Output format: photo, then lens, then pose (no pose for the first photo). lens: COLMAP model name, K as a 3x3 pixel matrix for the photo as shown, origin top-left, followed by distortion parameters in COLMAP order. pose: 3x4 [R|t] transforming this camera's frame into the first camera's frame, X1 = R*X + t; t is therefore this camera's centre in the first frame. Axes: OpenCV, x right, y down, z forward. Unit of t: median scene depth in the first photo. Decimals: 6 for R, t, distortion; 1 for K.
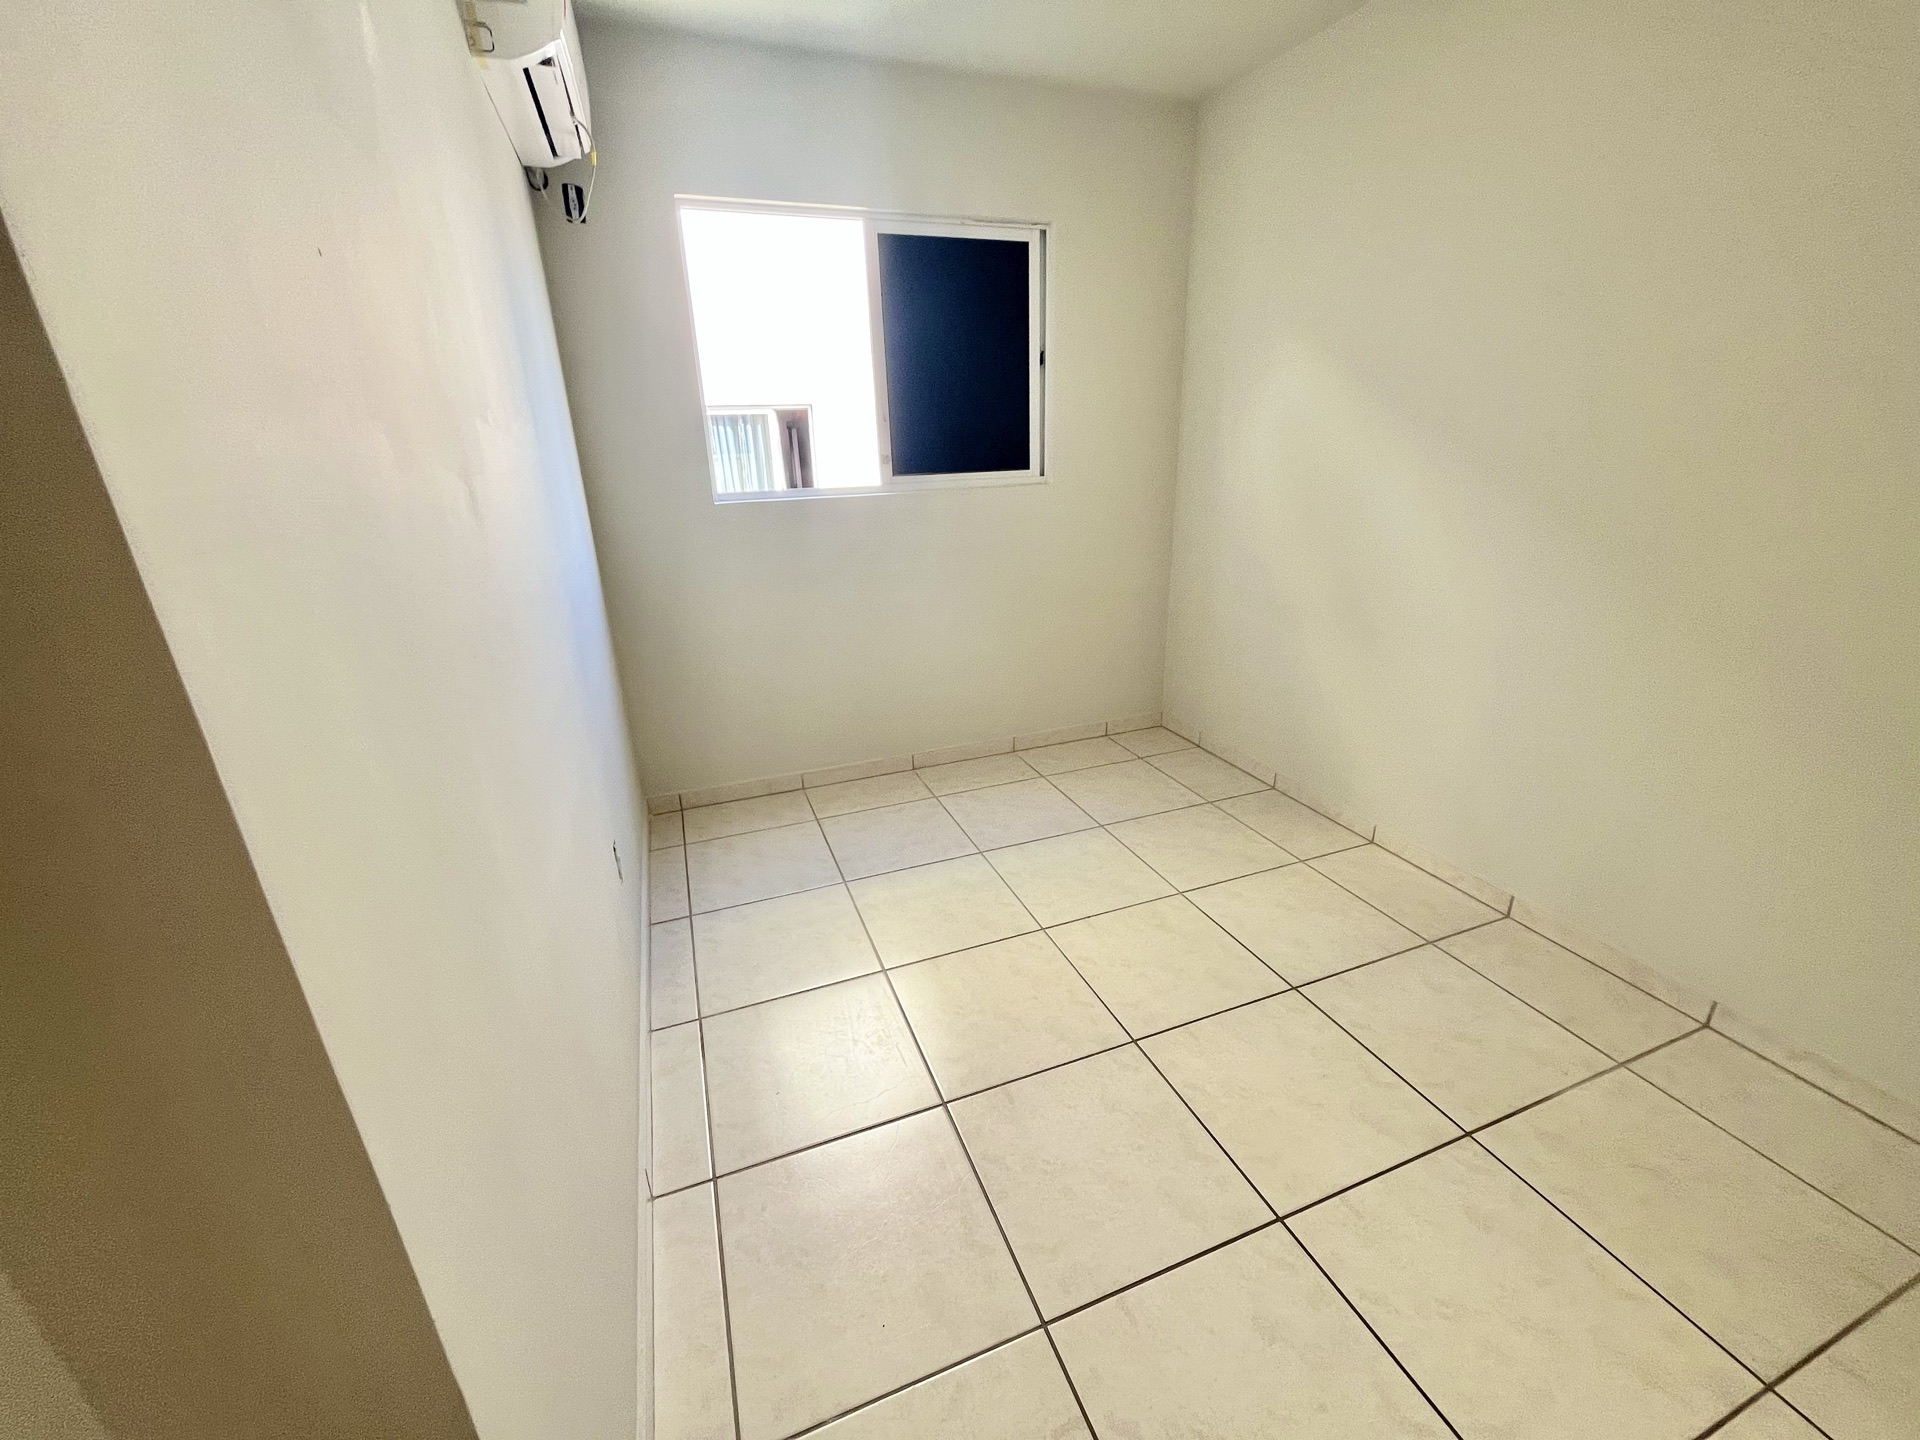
lens RADIAL K [[768.5, 0, 970.0], [0, 768.5, 708.5], [0, 0, 1]] dist [-0.000728, 0.000038]
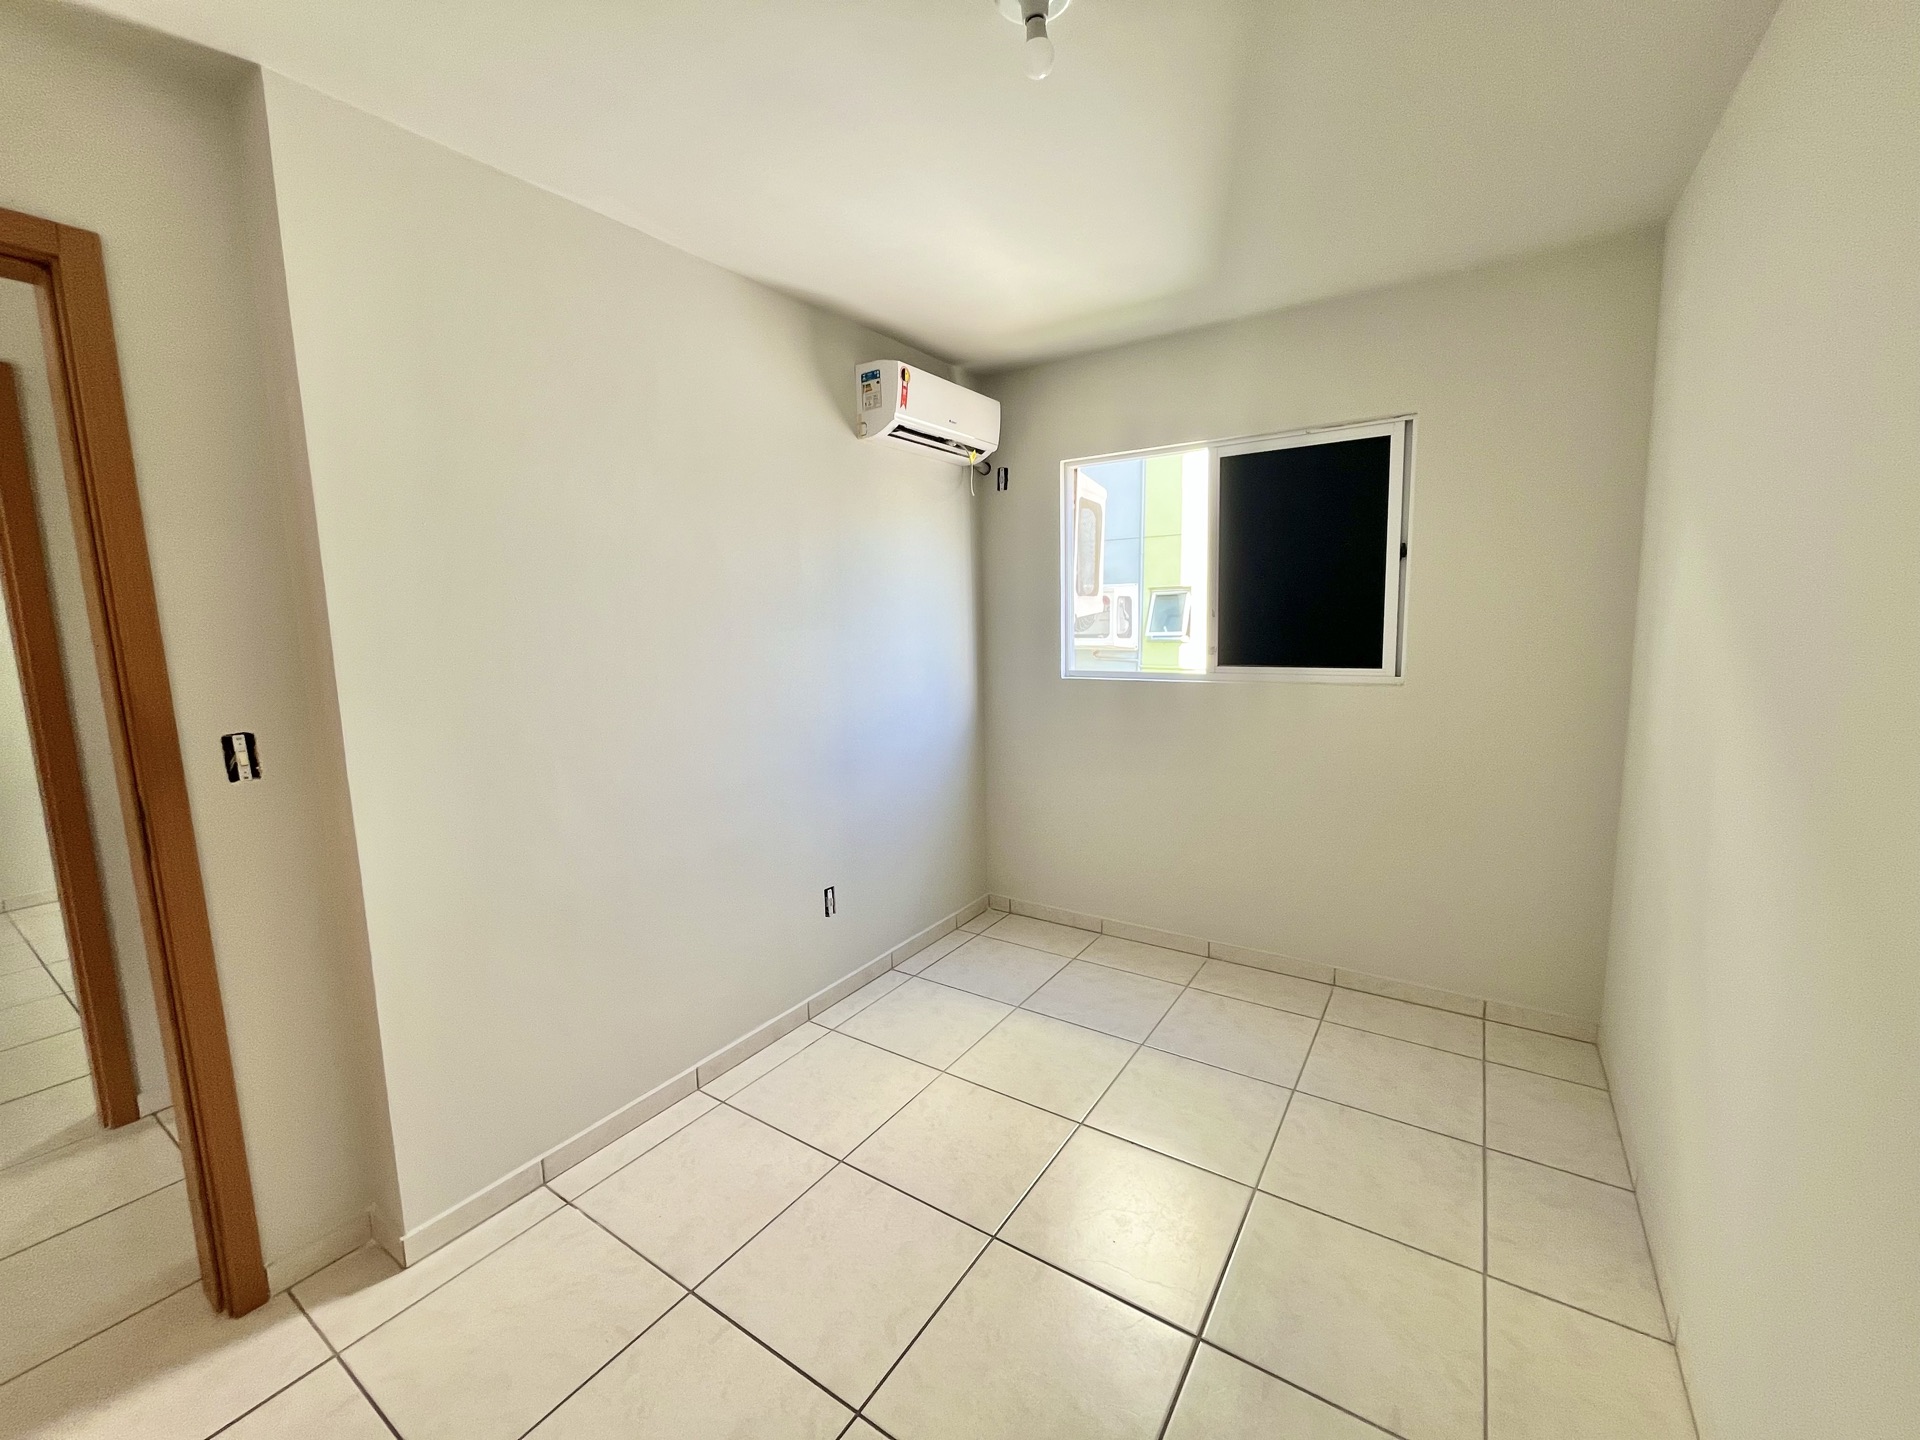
lens RADIAL K [[768.5, 0, 970.0], [0, 768.5, 708.5], [0, 0, 1]] dist [-0.000728, 0.000038]
pose [[0.589946, 0.110092, -0.799902, 0.545481], [-0.269440, 0.960719, -0.066493, -0.085744], [0.761161, 0.254753, 0.596435, 0.133472]]
